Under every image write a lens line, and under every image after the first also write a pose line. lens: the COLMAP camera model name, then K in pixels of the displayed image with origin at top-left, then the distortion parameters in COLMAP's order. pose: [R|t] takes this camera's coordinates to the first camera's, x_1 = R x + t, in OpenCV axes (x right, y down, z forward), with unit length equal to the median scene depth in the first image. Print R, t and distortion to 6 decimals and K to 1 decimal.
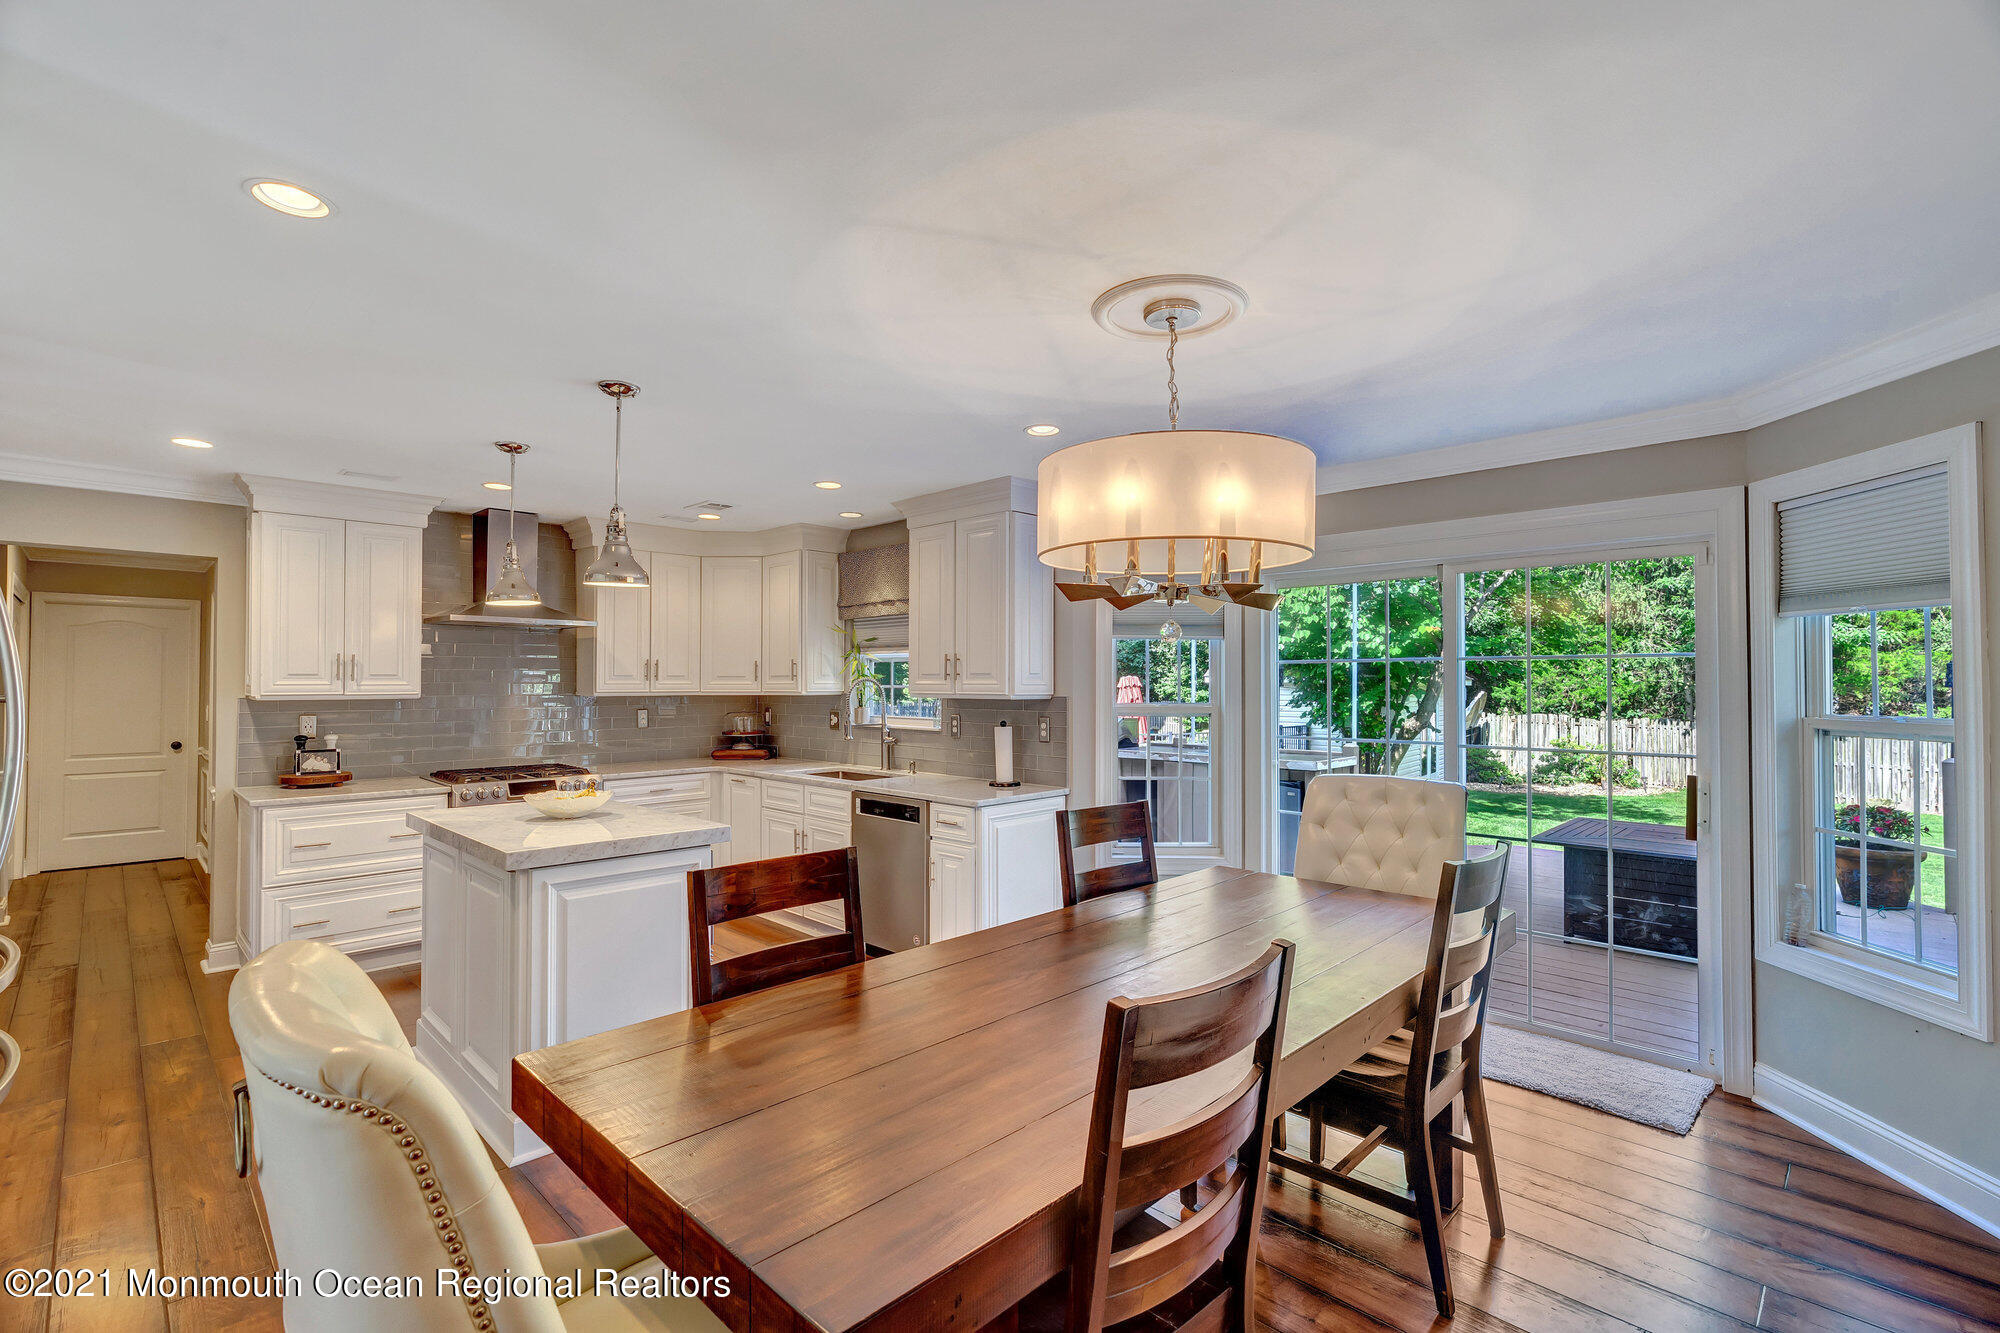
lens RADIAL K [[897.6, 0, 1009.6], [0, 897.6, 664.4], [0, 0, 1]] dist [-0.003175, 0.001908]
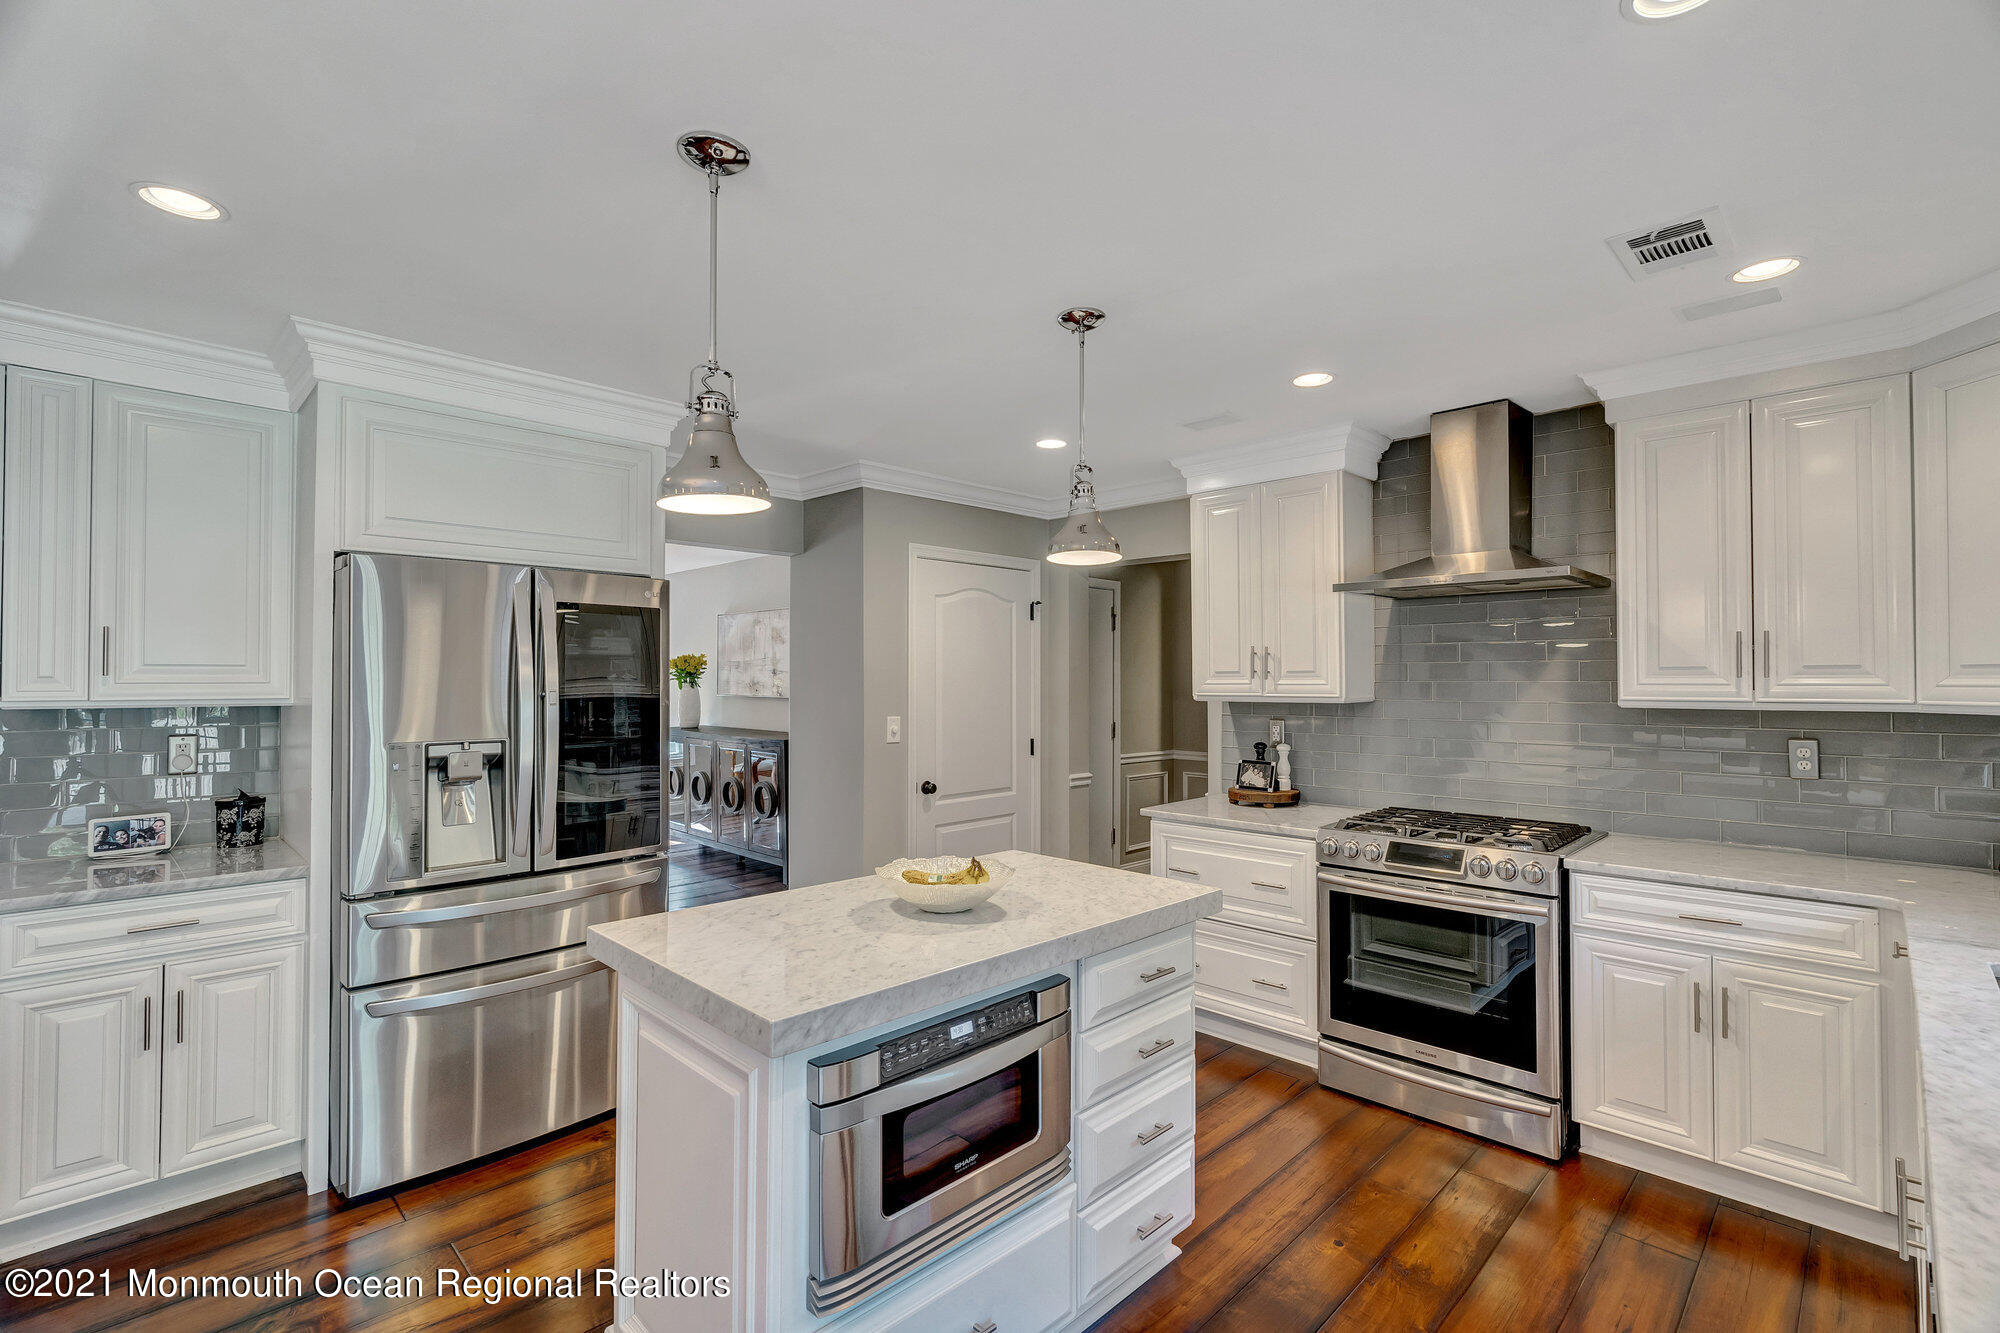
lens RADIAL K [[897.6, 0, 1011.4], [0, 897.6, 670.8], [0, 0, 1]] dist [-0.003175, 0.001908]
pose [[0.001996, -0.014701, -0.999890, 0.069794], [0.020201, 0.999688, -0.014658, 0.016188], [0.999794, -0.020169, 0.002293, 0.710186]]
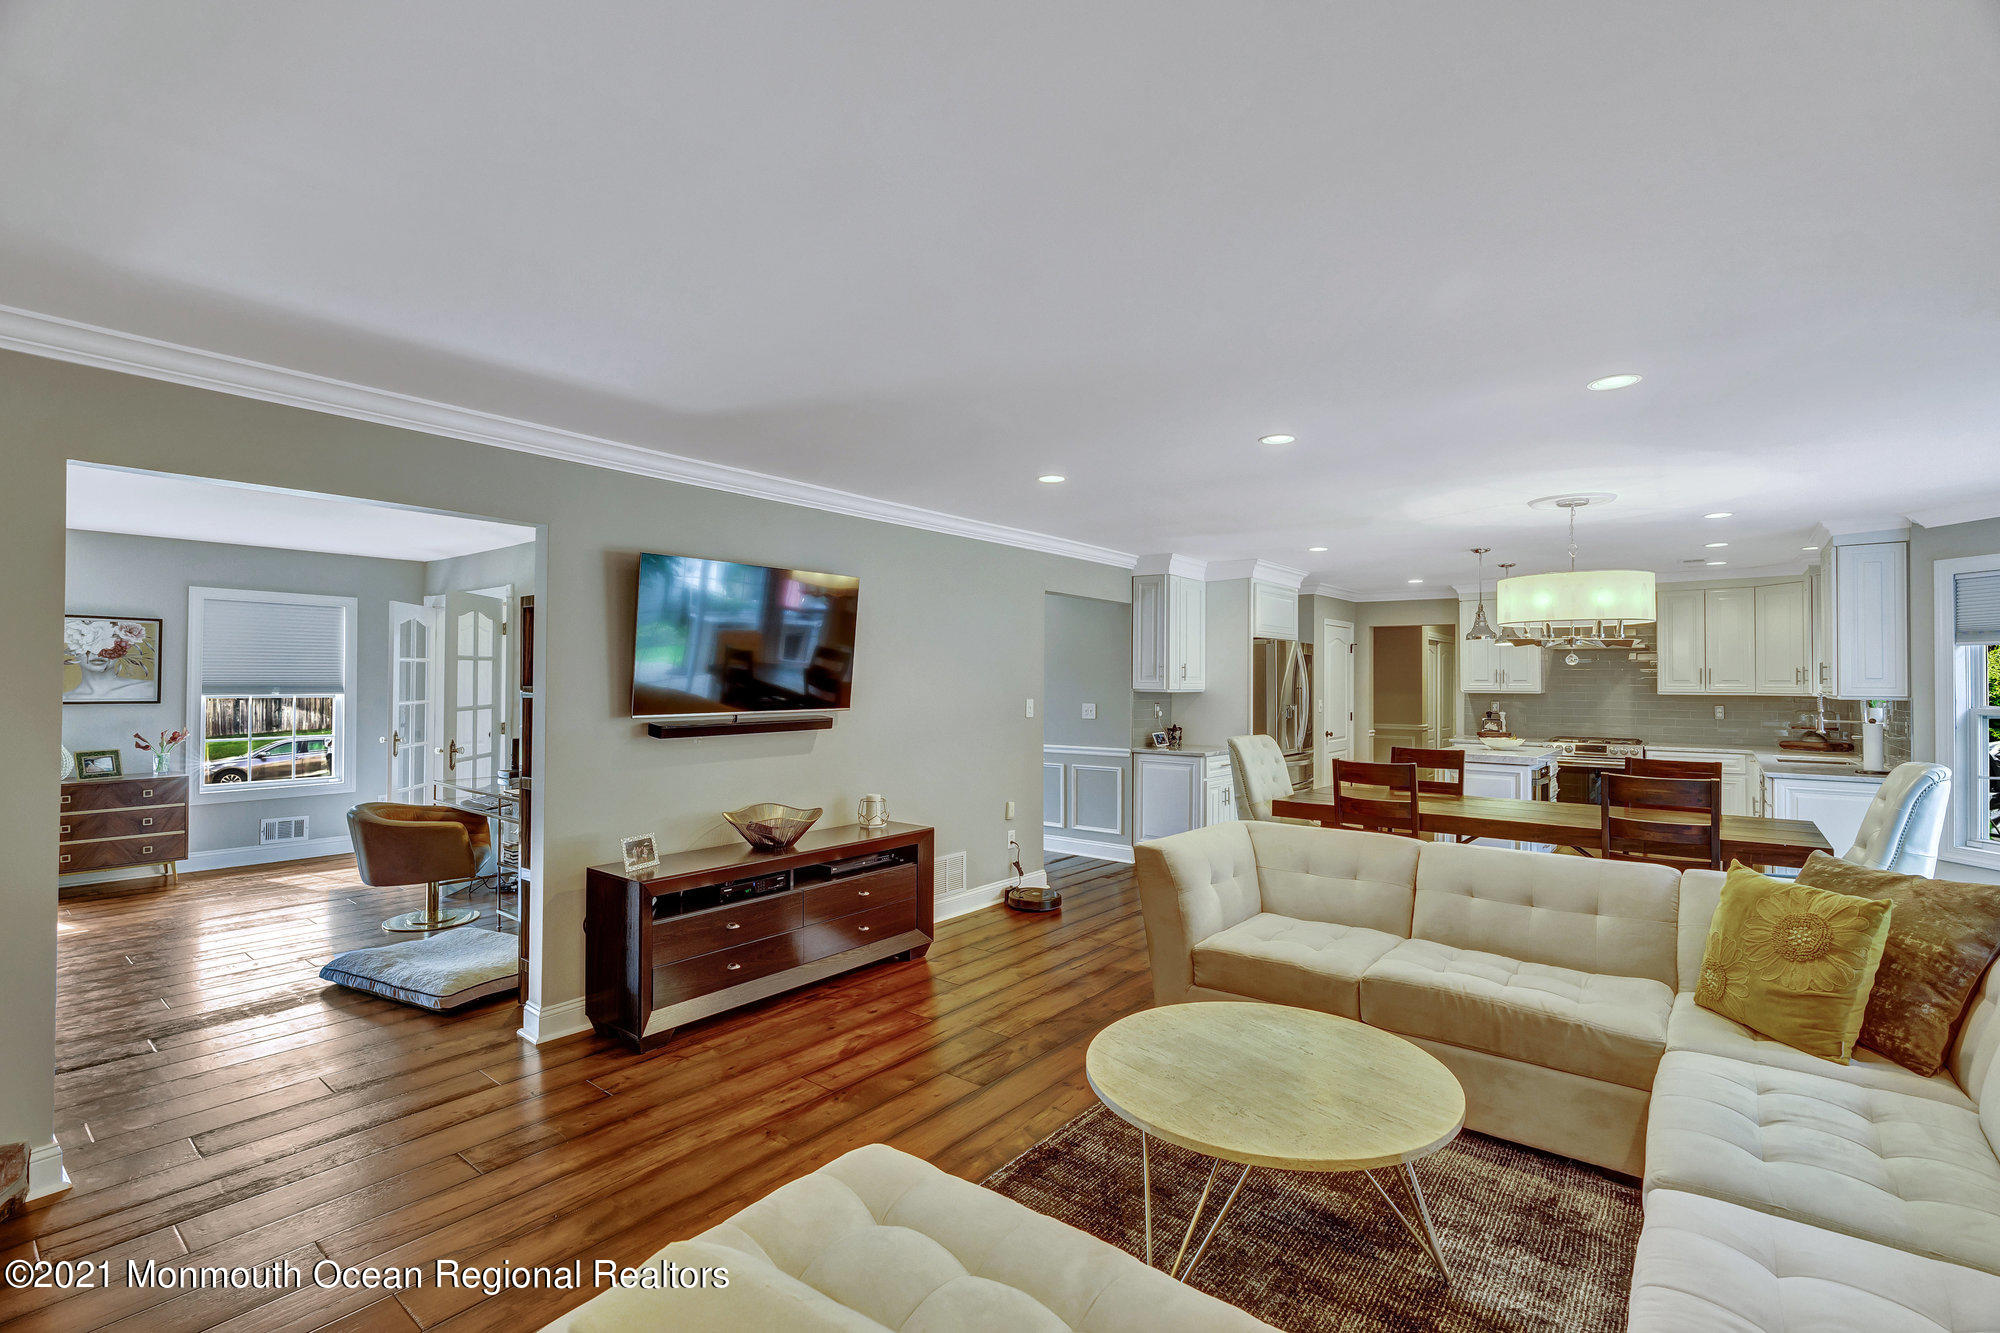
lens RADIAL K [[897.6, 0, 1008.1], [0, 897.6, 668.4], [0, 0, 1]] dist [-0.003175, 0.001908]
pose [[0.110472, -0.013693, -0.993785, 0.963798], [0.016176, 0.999797, -0.011977, -0.006922], [0.993748, -0.014752, 0.110671, -0.235390]]
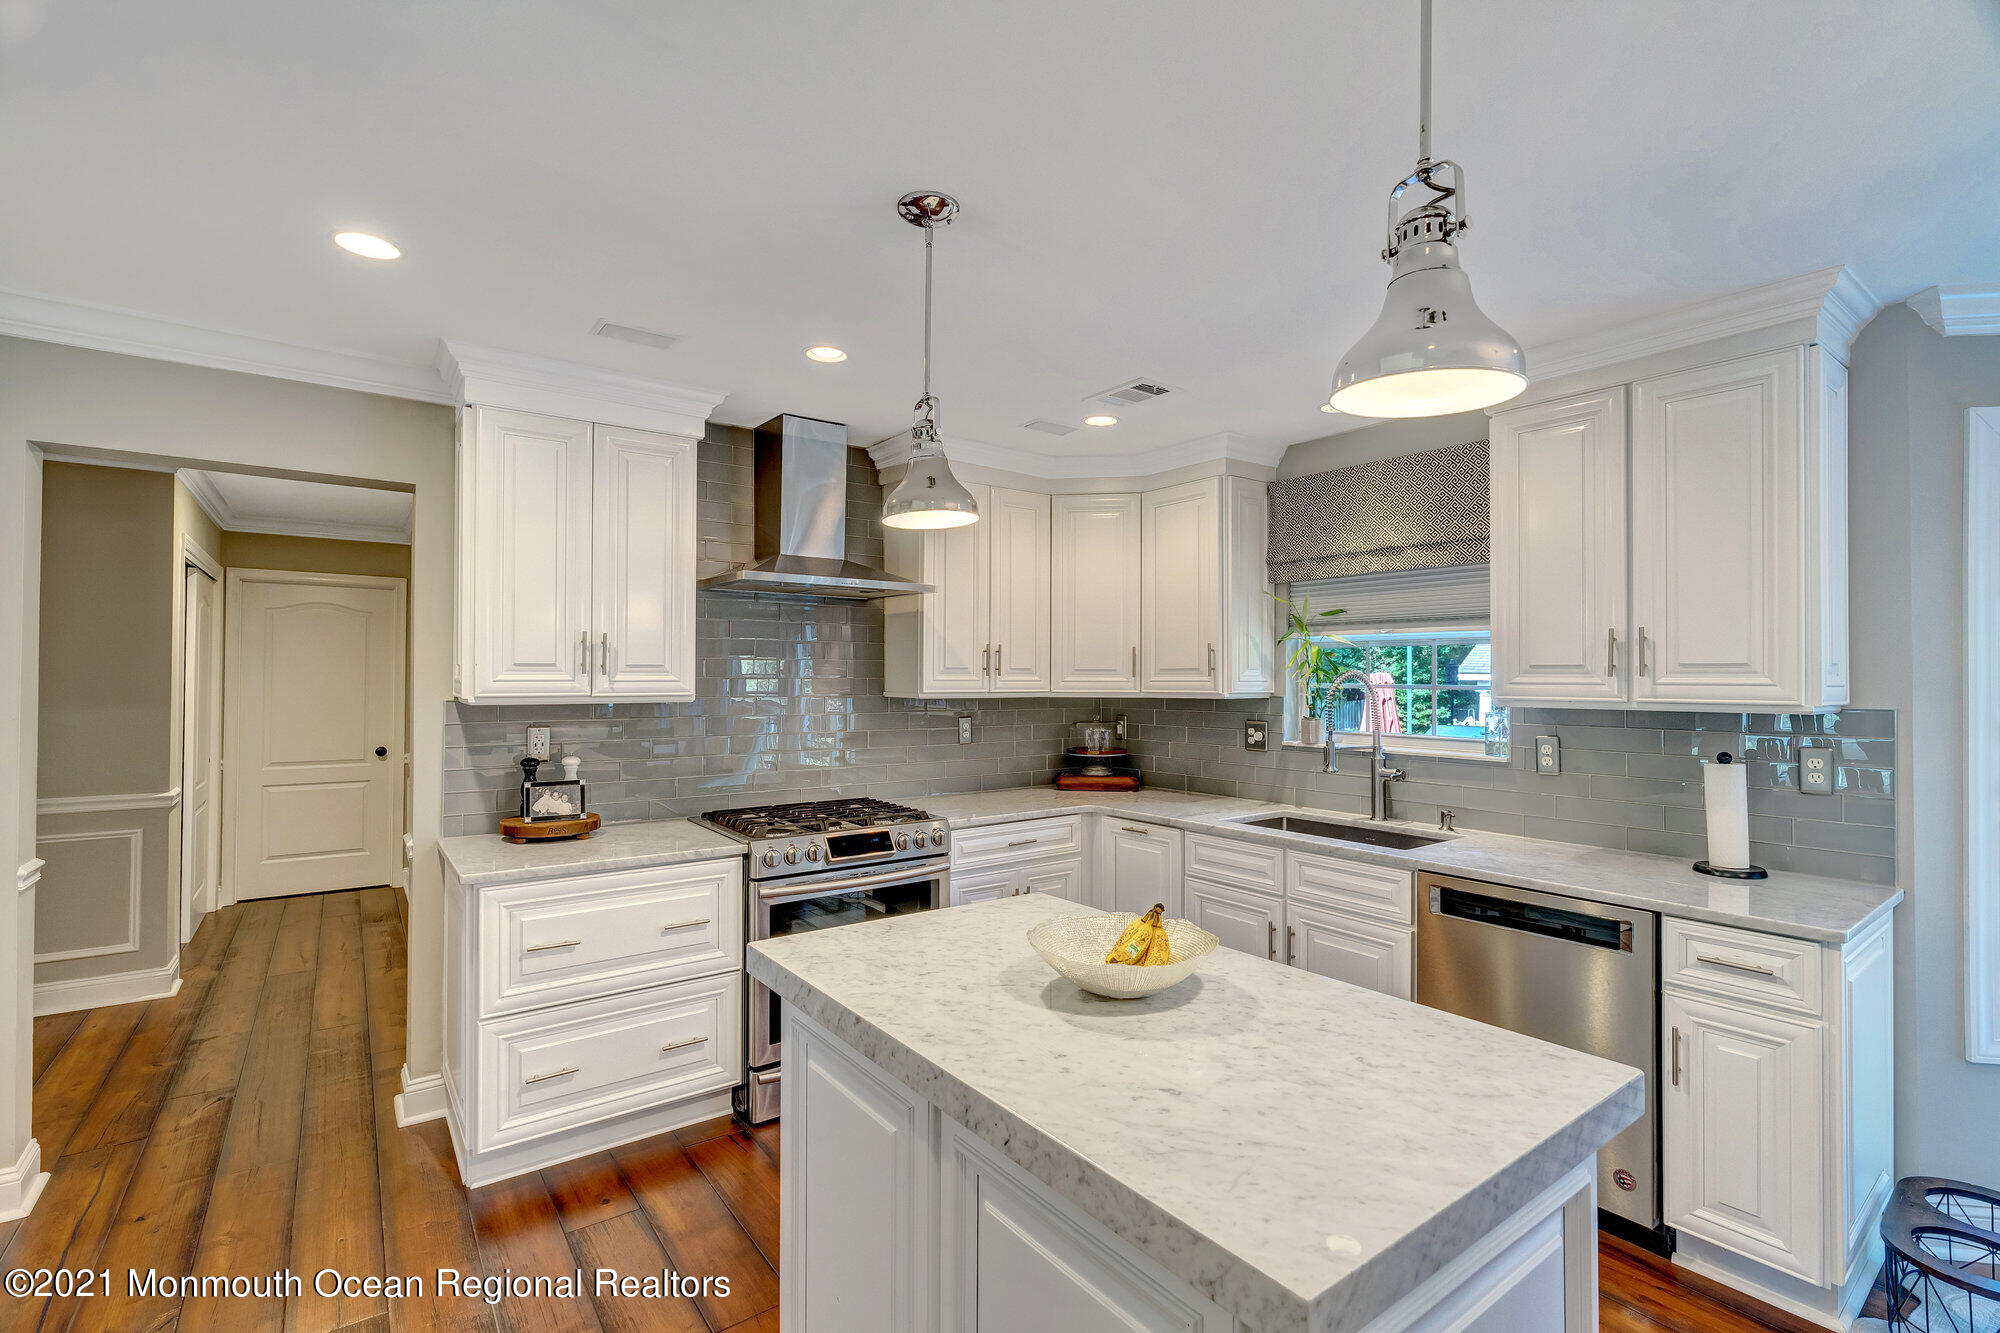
lens RADIAL K [[897.6, 0, 1014.8], [0, 897.6, 665.4], [0, 0, 1]] dist [-0.003175, 0.001908]
pose [[0.988950, 0.001112, -0.148243, -0.323761], [-0.000179, 0.999980, 0.006307, 0.006986], [0.148247, -0.006211, 0.988931, 0.382232]]
